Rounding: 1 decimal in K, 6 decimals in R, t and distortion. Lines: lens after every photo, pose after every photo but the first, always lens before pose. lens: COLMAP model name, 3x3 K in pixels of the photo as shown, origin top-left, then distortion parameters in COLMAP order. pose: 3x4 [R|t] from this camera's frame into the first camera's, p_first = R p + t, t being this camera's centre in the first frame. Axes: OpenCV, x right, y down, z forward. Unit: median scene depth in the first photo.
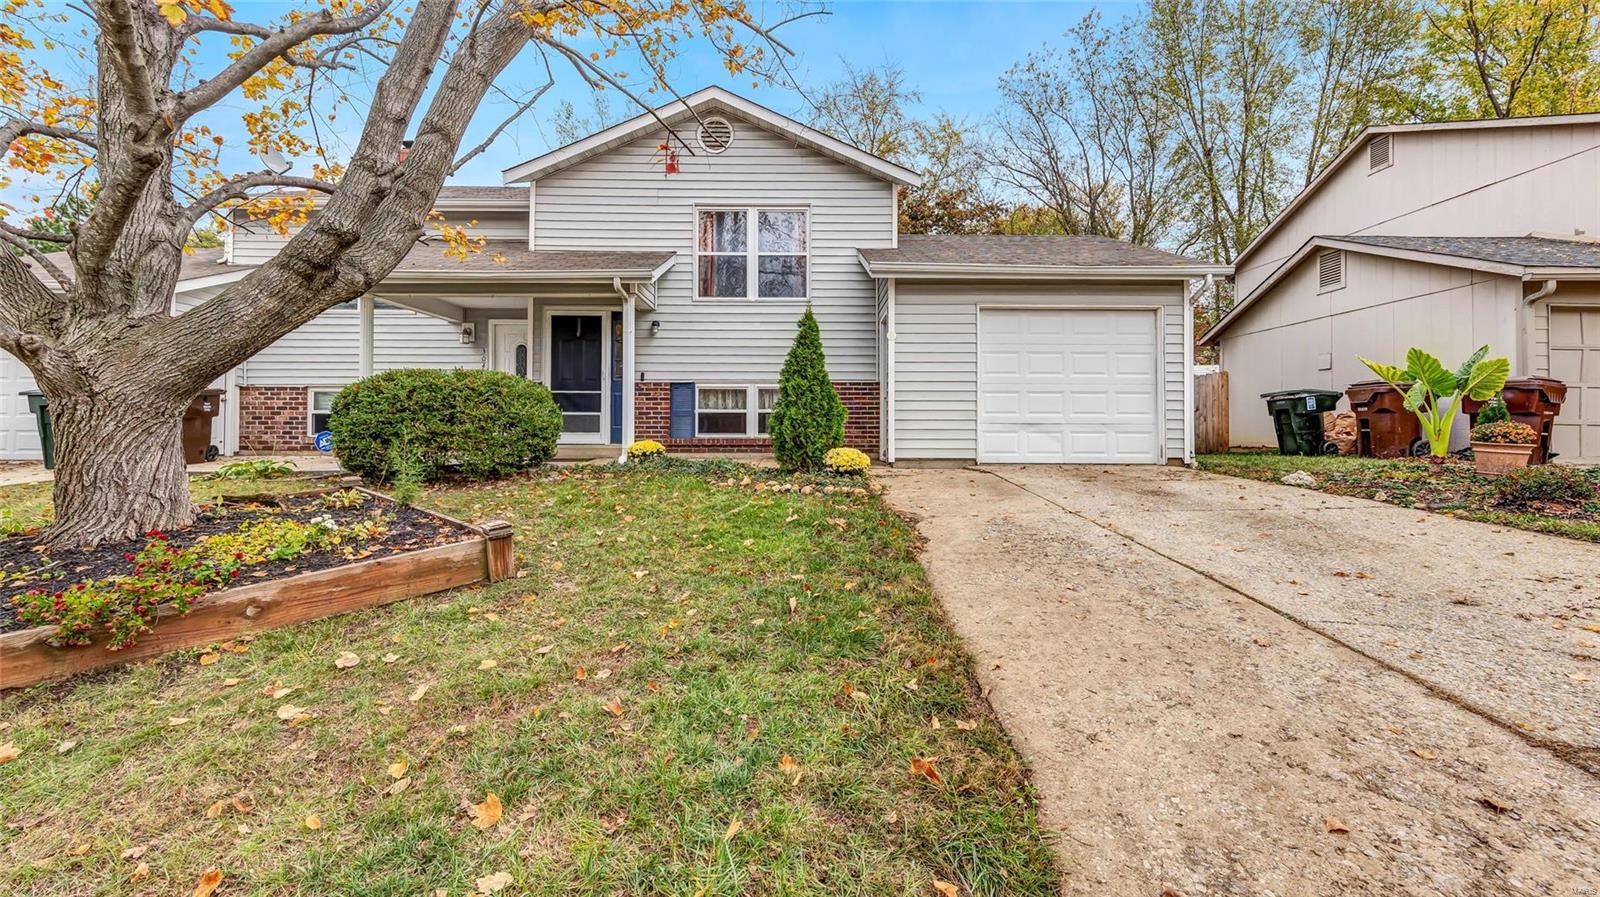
lens RADIAL K [[620.5, 0, 799.8], [0, 620.5, 424.4], [0, 0, 1]] dist [0.005188, -0.000734]
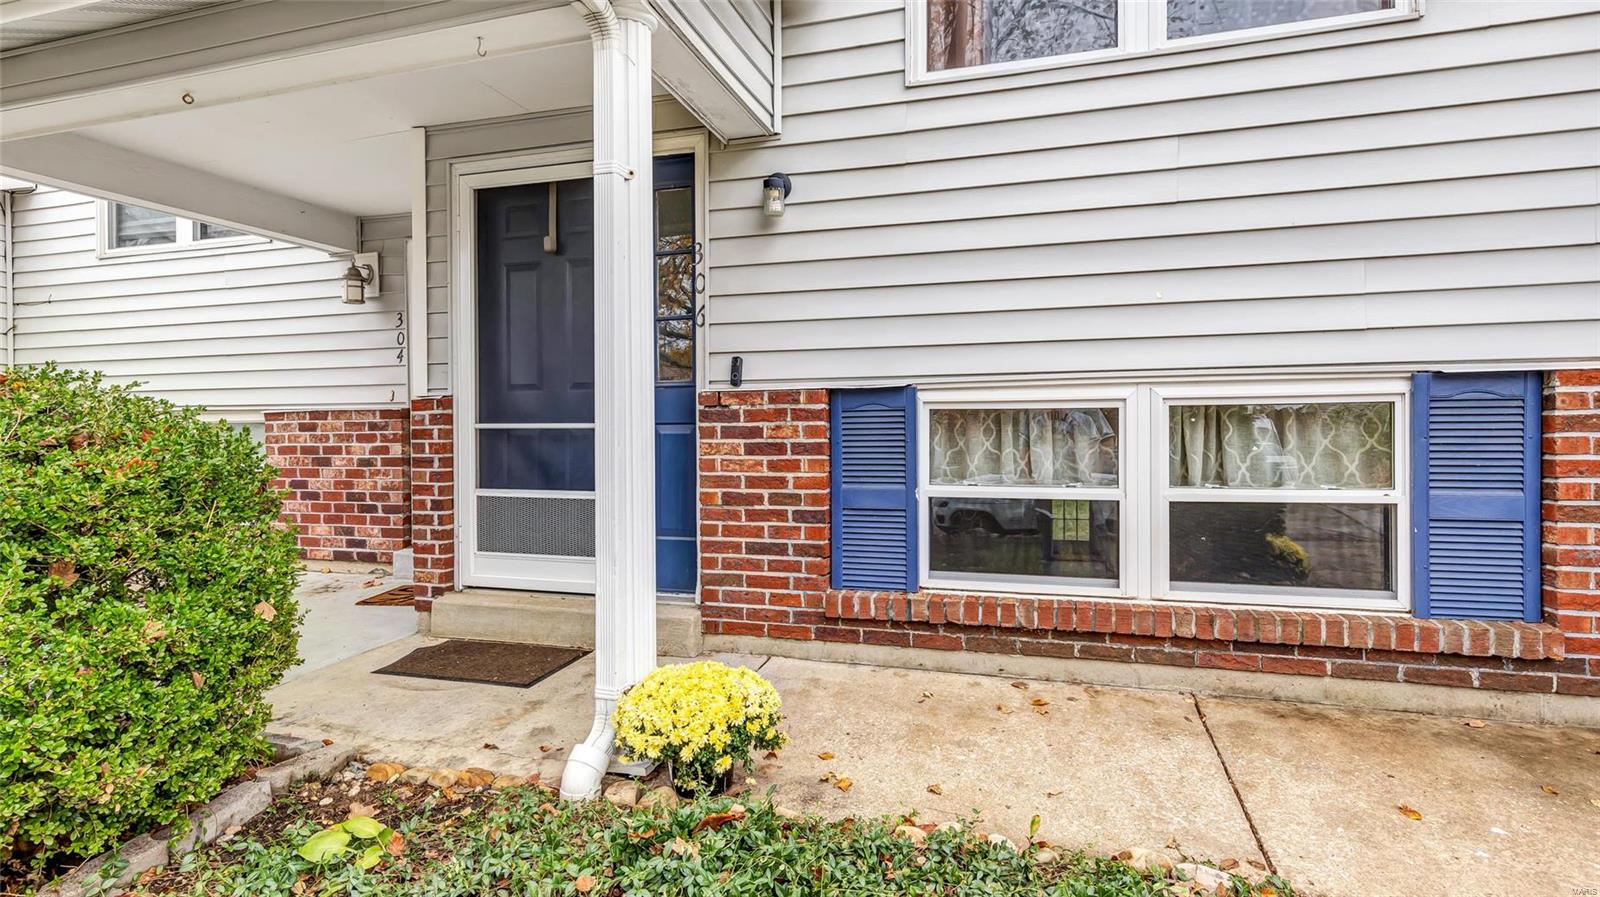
lens RADIAL K [[775.0, 0, 804.0], [0, 775.0, 438.7], [0, 0, 1]] dist [0.003062, -0.000135]
pose [[0.954693, -0.004883, -0.297551, -0.114656], [0.010226, 0.999813, 0.016404, -0.050433], [0.297416, -0.018704, 0.954565, 0.657789]]
